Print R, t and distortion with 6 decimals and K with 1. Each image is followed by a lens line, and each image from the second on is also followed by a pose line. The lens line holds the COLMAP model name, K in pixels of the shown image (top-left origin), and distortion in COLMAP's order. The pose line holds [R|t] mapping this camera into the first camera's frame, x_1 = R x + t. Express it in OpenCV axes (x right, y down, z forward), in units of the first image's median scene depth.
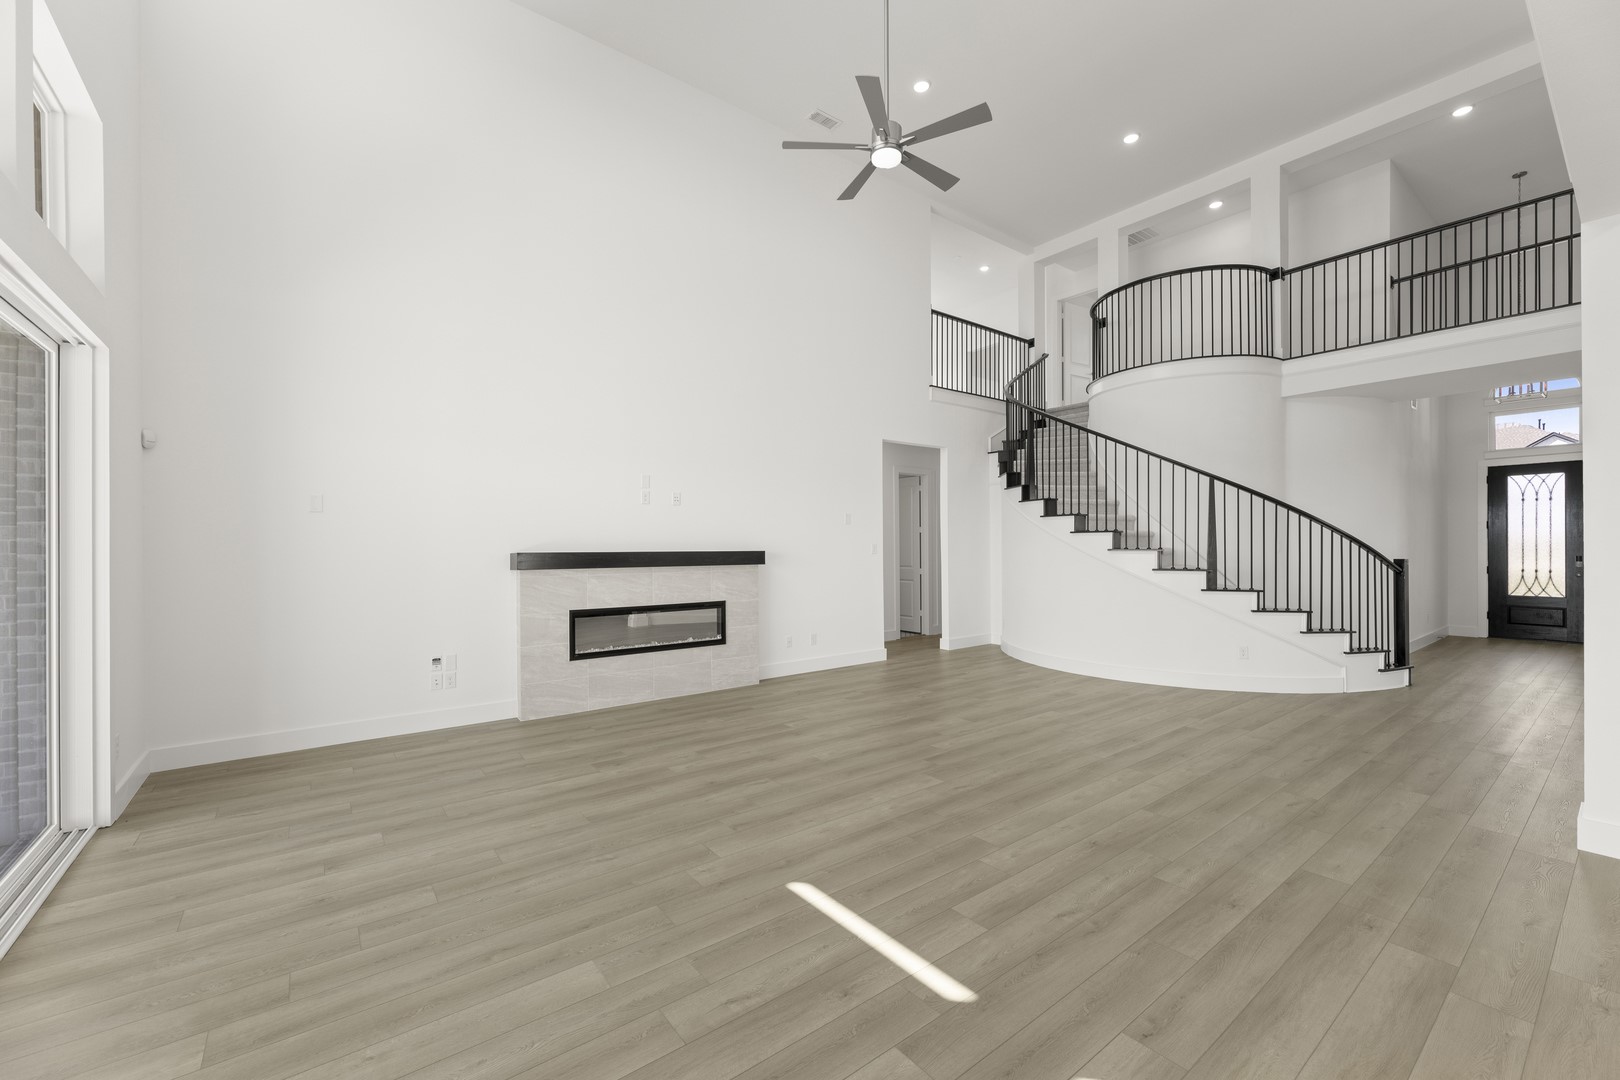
lens RADIAL K [[653.1, 0, 810.0], [0, 653.1, 538.0], [0, 0, 1]] dist [0.000608, -0.000086]
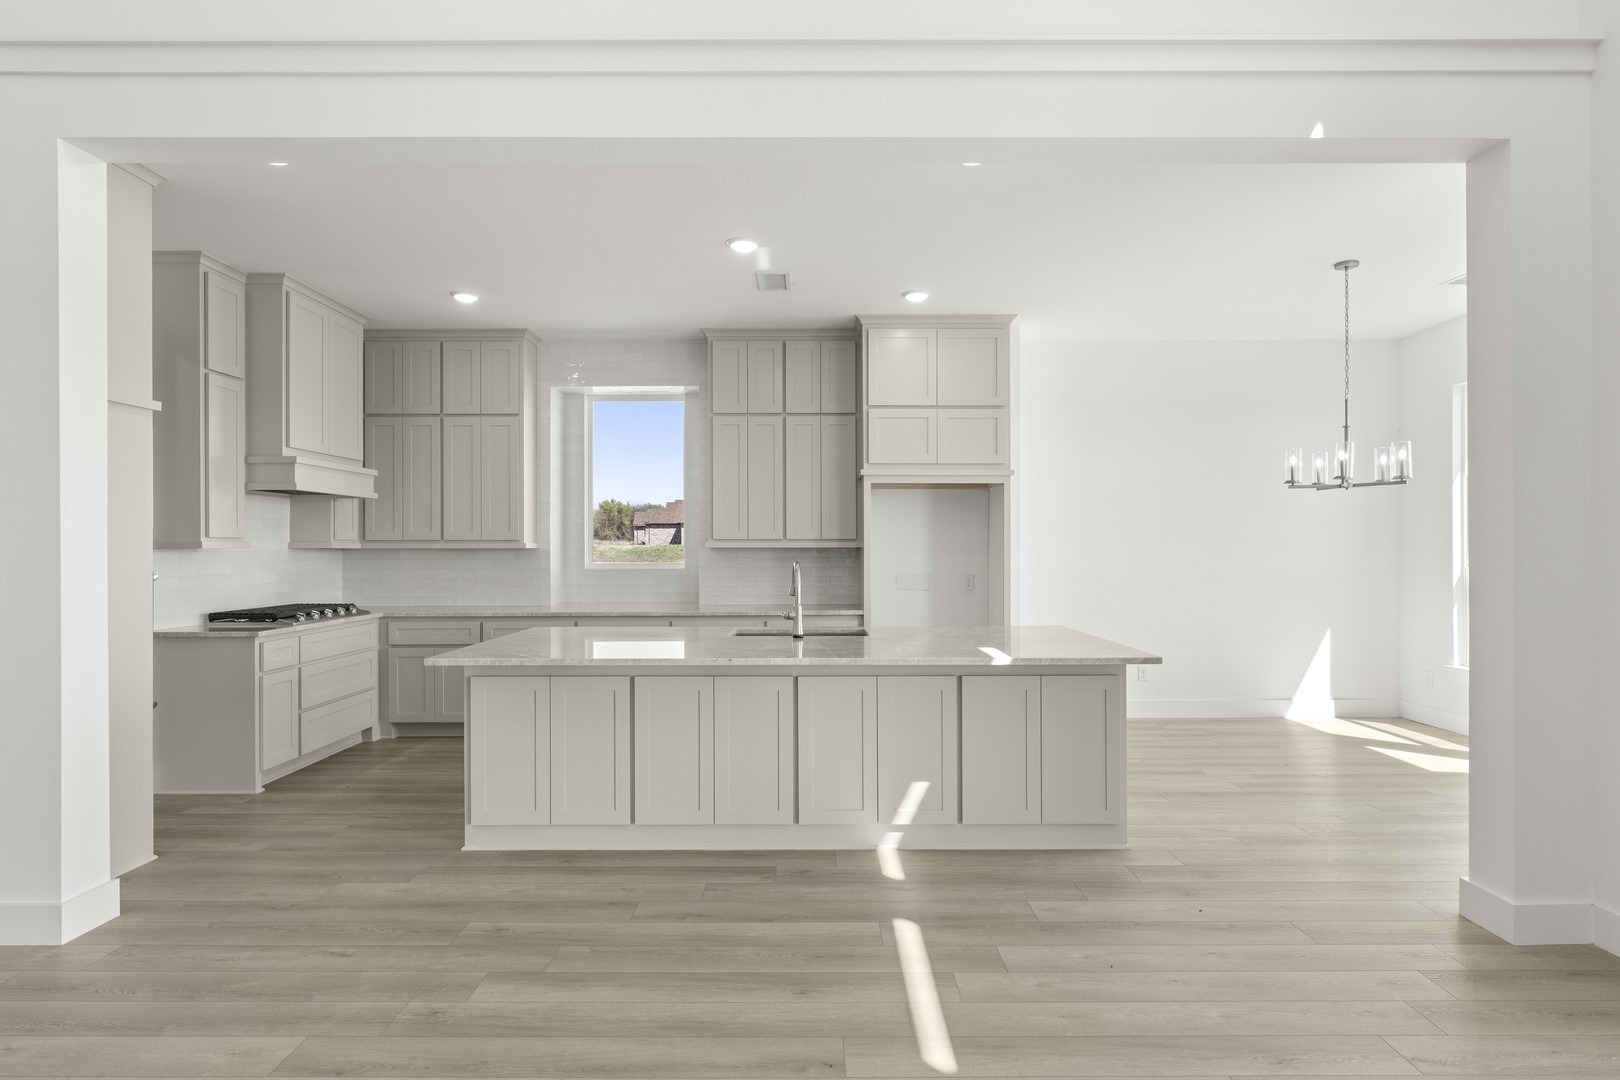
lens RADIAL K [[824.2, 0, 801.2], [0, 824.2, 545.4], [0, 0, 1]] dist [-0.000606, -0.000752]
pose [[-0.793064, 0.006504, 0.609103, -0.073207], [-0.001356, 0.999922, -0.012442, 0.010855], [-0.609136, -0.010693, -0.792994, 0.809736]]
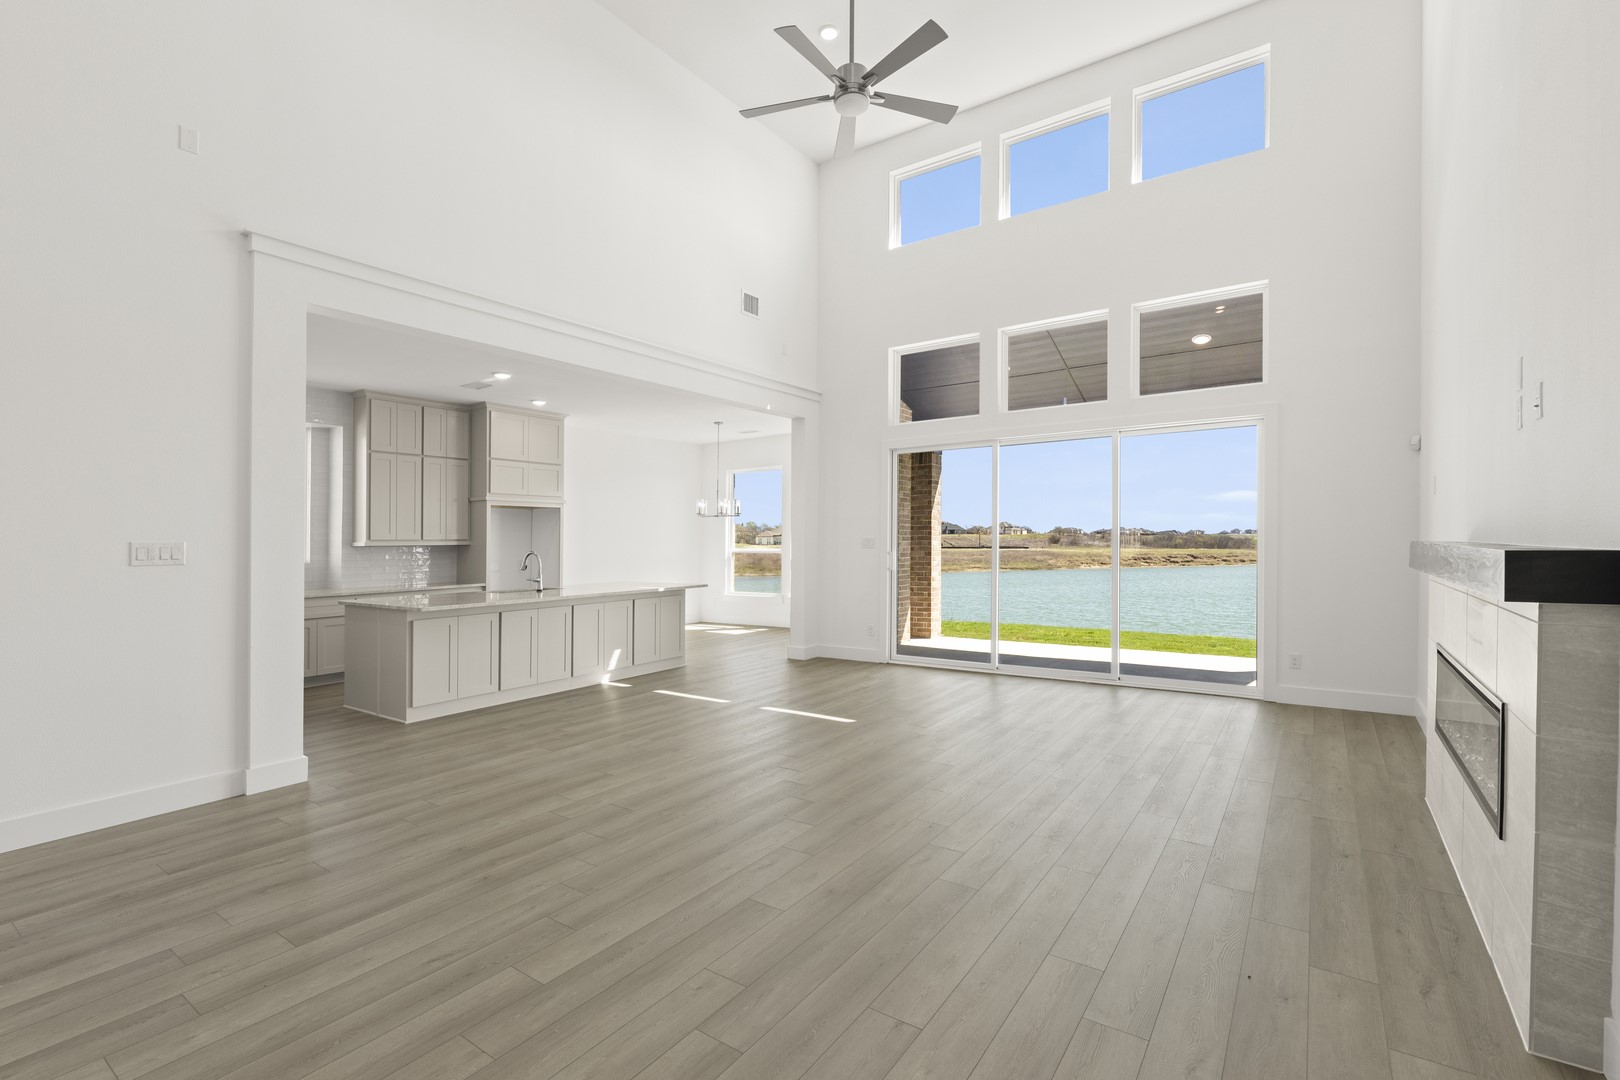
lens RADIAL K [[719.2, 0, 808.1], [0, 719.2, 513.0], [0, 0, 1]] dist [-0.008037, 0.000405]
pose [[-0.955215, 0.003614, -0.295890, 0.417808], [0.018170, 0.998755, -0.046461, 0.017596], [0.295353, -0.049756, -0.954092, 1.754312]]
